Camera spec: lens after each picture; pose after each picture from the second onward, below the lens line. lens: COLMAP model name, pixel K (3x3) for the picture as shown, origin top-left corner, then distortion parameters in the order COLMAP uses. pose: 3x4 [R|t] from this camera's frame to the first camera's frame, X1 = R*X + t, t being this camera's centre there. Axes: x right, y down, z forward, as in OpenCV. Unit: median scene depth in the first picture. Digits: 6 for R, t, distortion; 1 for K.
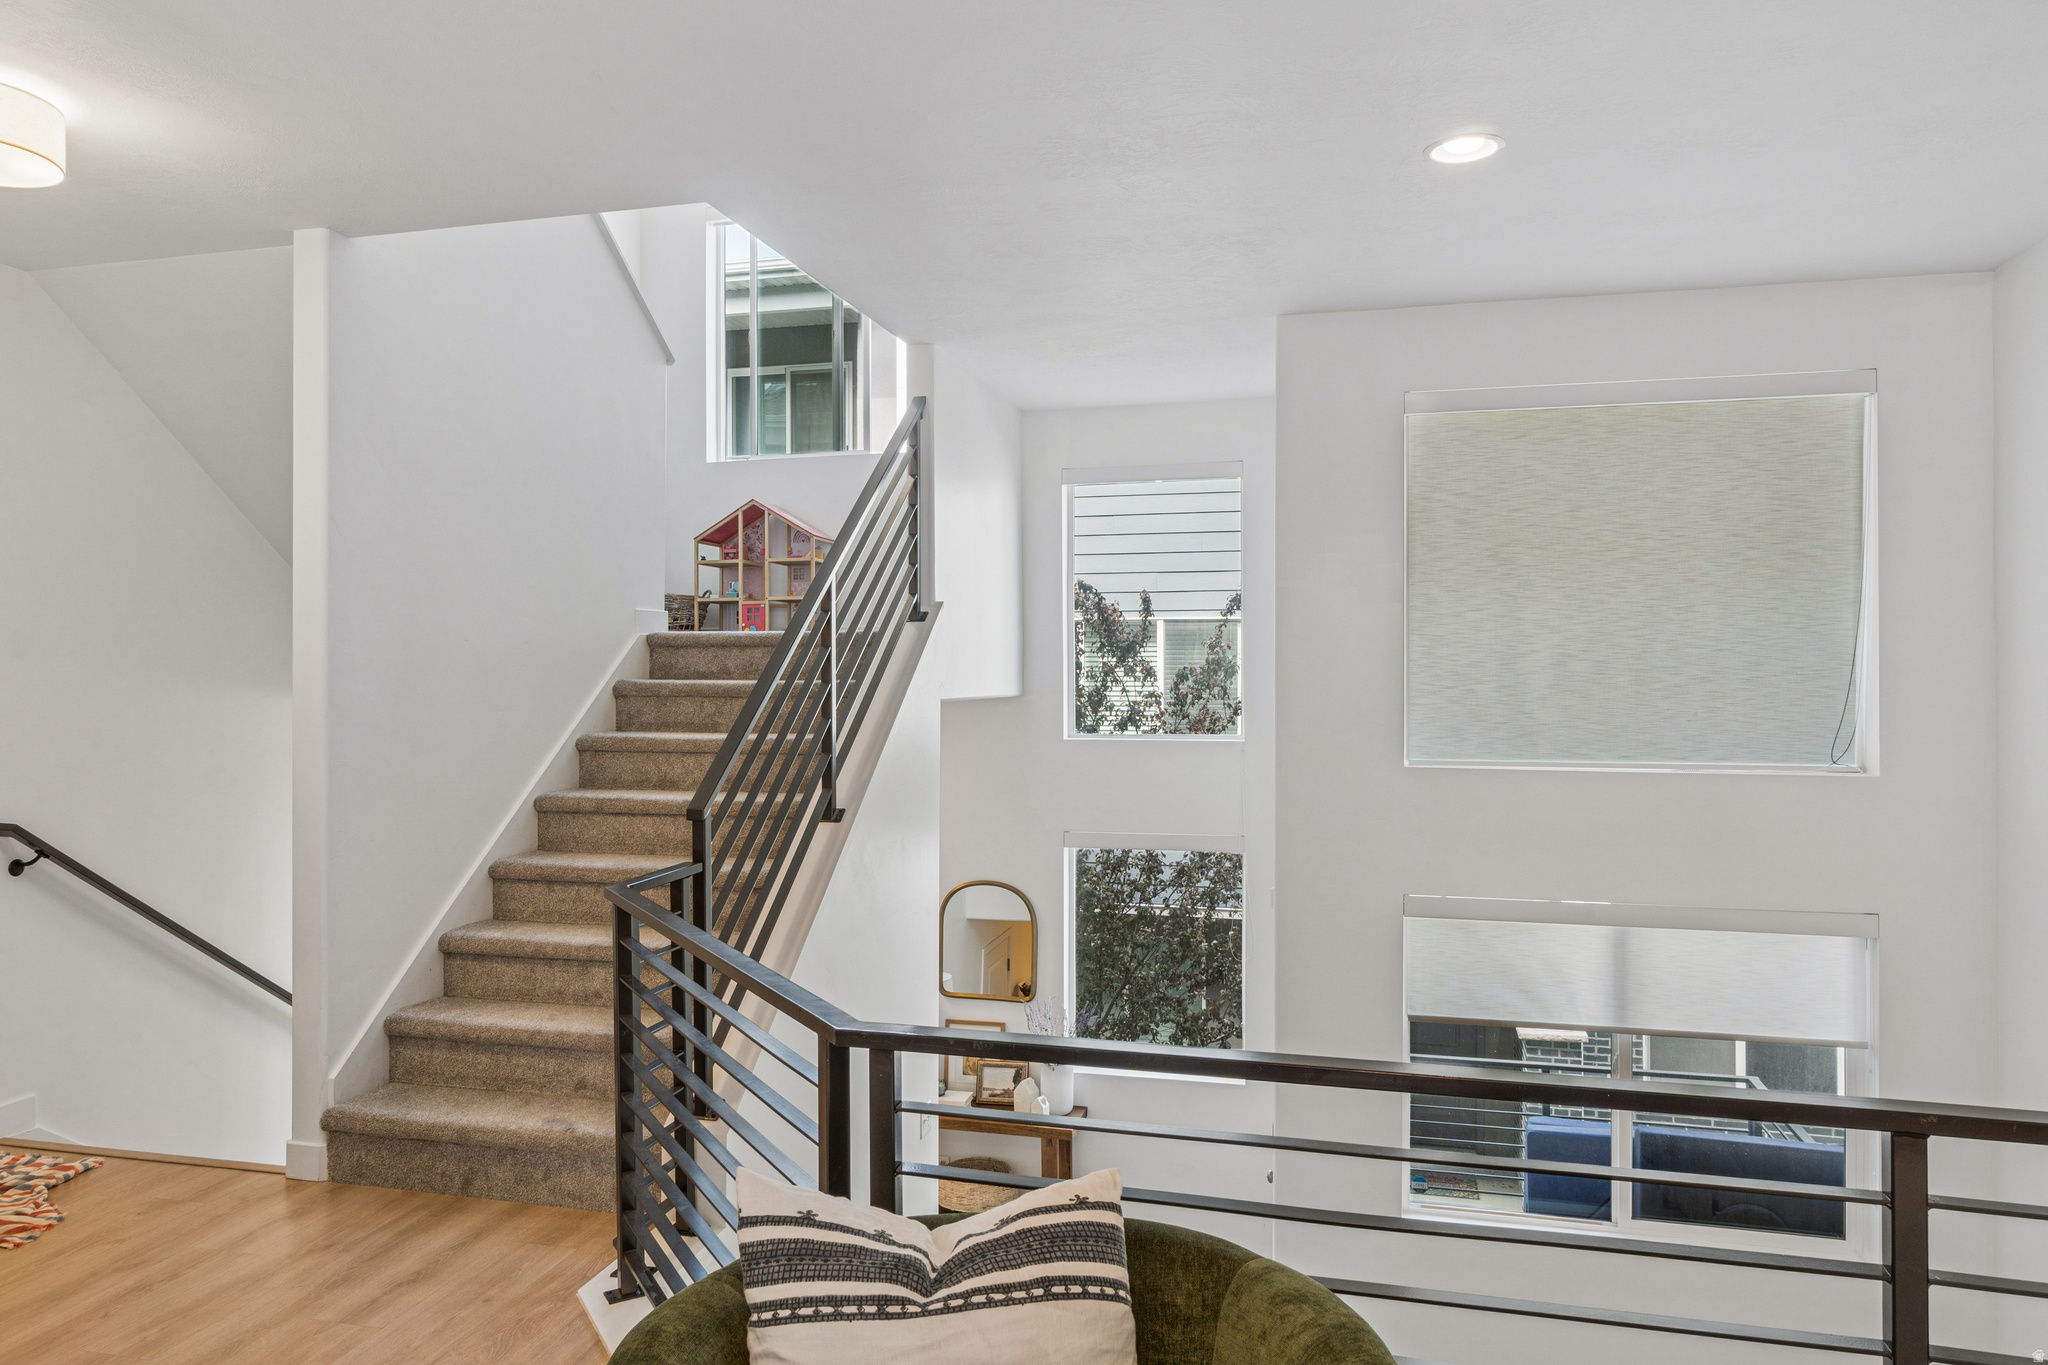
lens RADIAL K [[1360.0, 0, 1018.5], [0, 1360.0, 658.0], [0, 0, 1]] dist [-0.002272, -0.000487]
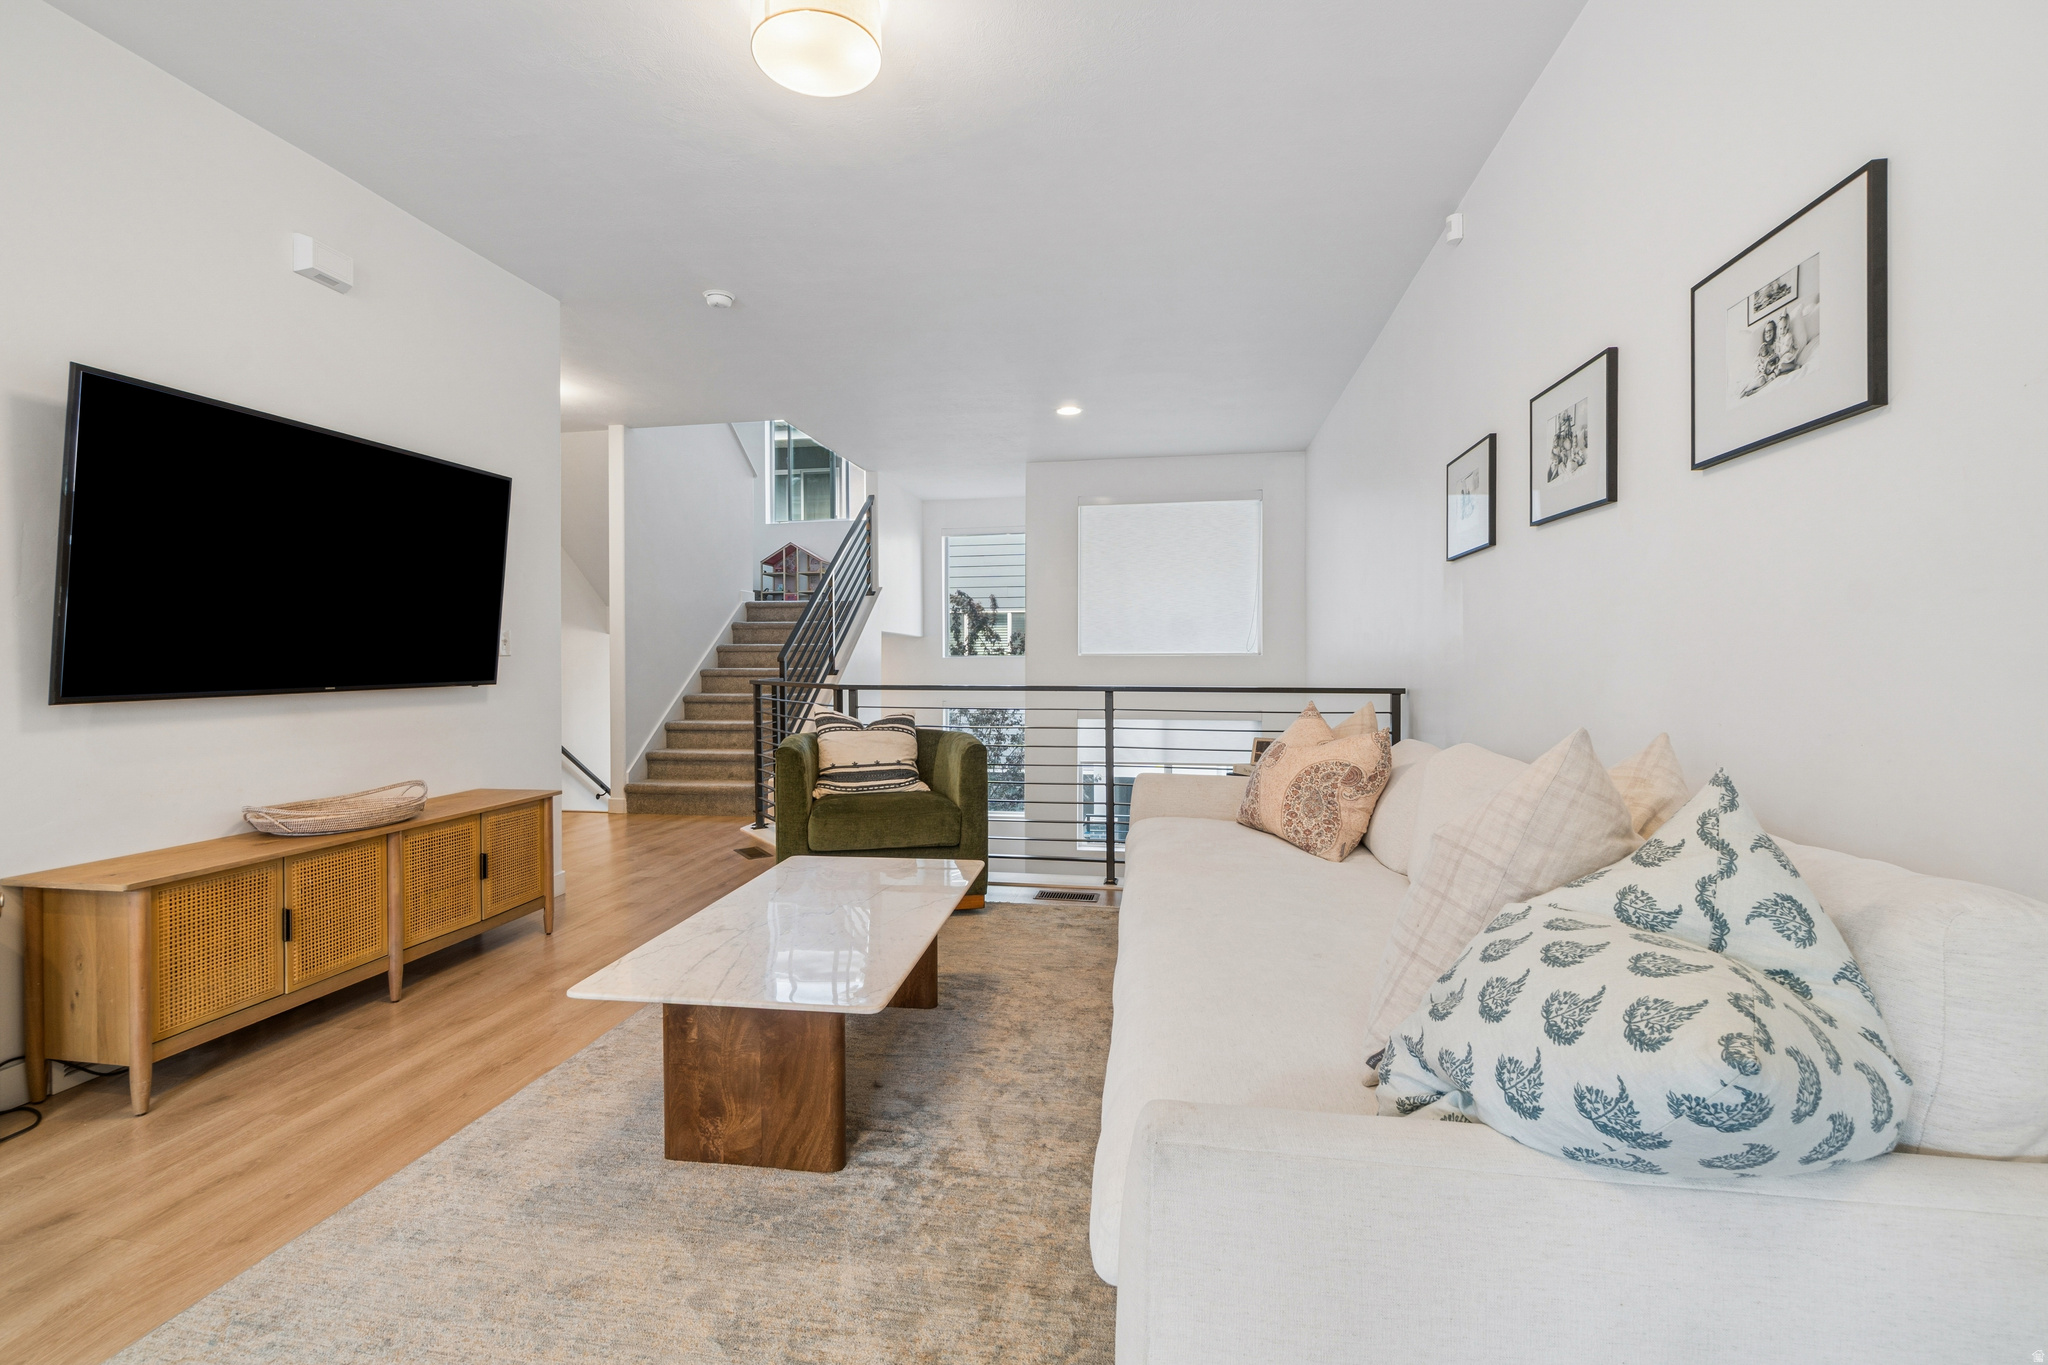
lens RADIAL K [[875.6, 0, 1011.0], [0, 875.6, 659.7], [0, 0, 1]] dist [-0.001116, -0.000055]
pose [[0.997323, -0.001811, 0.073100, 0.052132], [0.001315, 0.999976, 0.006835, 0.071076], [-0.073111, -0.006720, 0.997301, -0.465847]]
